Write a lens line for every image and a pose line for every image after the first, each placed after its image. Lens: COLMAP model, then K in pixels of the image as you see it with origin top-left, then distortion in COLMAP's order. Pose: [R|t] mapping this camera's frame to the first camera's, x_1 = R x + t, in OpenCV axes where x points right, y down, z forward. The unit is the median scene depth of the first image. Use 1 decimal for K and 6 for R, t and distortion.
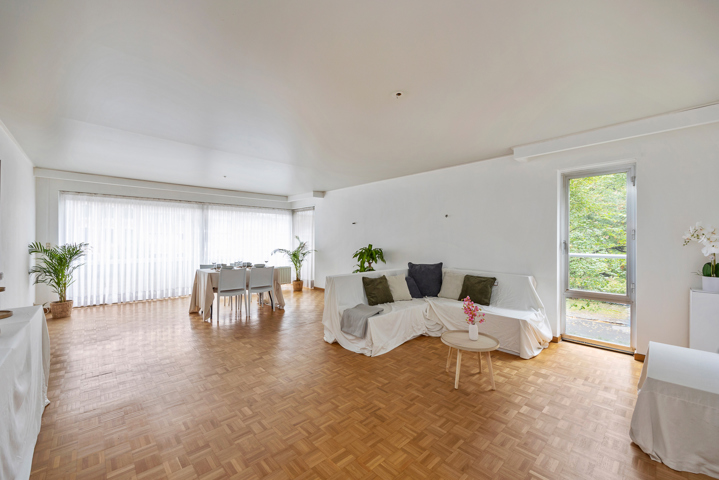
lens RADIAL K [[291.2, 0, 355.4], [0, 291.2, 239.0], [0, 0, 1]] dist [-0.000258, -0.001109]
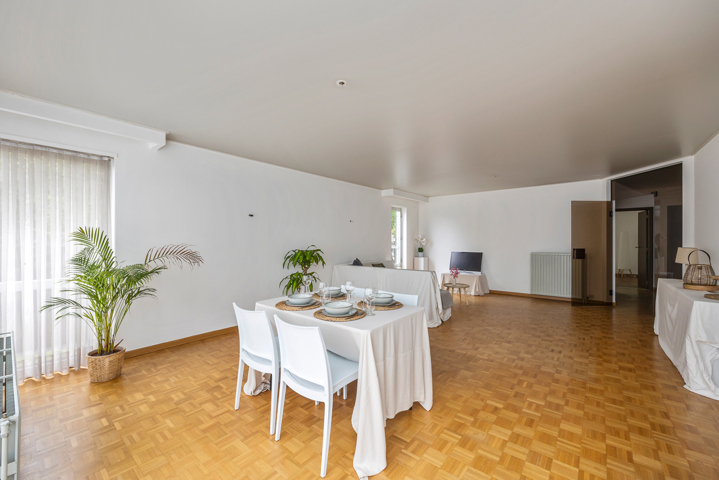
lens RADIAL K [[291.2, 0, 359.5], [0, 291.2, 241.7], [0, 0, 1]] dist [-0.000258, -0.001109]
pose [[-0.148989, -0.004830, 0.988827, -0.987223], [-0.003656, 0.999984, 0.004334, 0.004672], [-0.988832, -0.002970, -0.149004, 1.207821]]
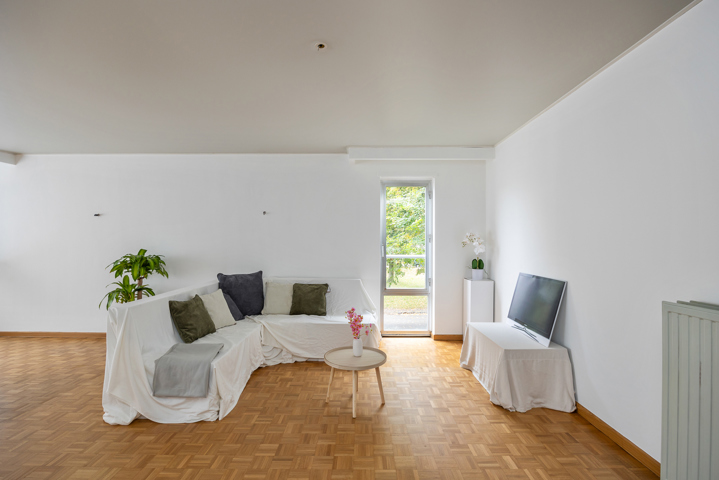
lens RADIAL K [[337.9, 0, 359.6], [0, 337.9, 238.8], [0, 0, 1]] dist [-0.013917, 0.000054]
pose [[0.679226, 0.007959, 0.733886, -0.205912], [-0.003649, 0.999965, -0.007467, -0.001215], [-0.733920, 0.002394, 0.679232, 0.176667]]
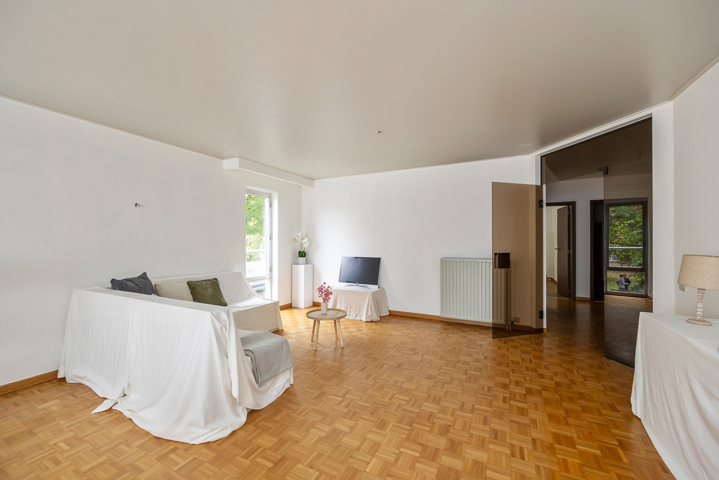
lens RADIAL K [[291.2, 0, 360.4], [0, 291.2, 238.4], [0, 0, 1]] dist [-0.000258, -0.001109]
pose [[-0.358142, 0.006296, 0.933646, -0.547135], [-0.005459, 0.999946, -0.008837, 0.003785], [-0.933651, -0.008262, -0.358088, 0.789195]]
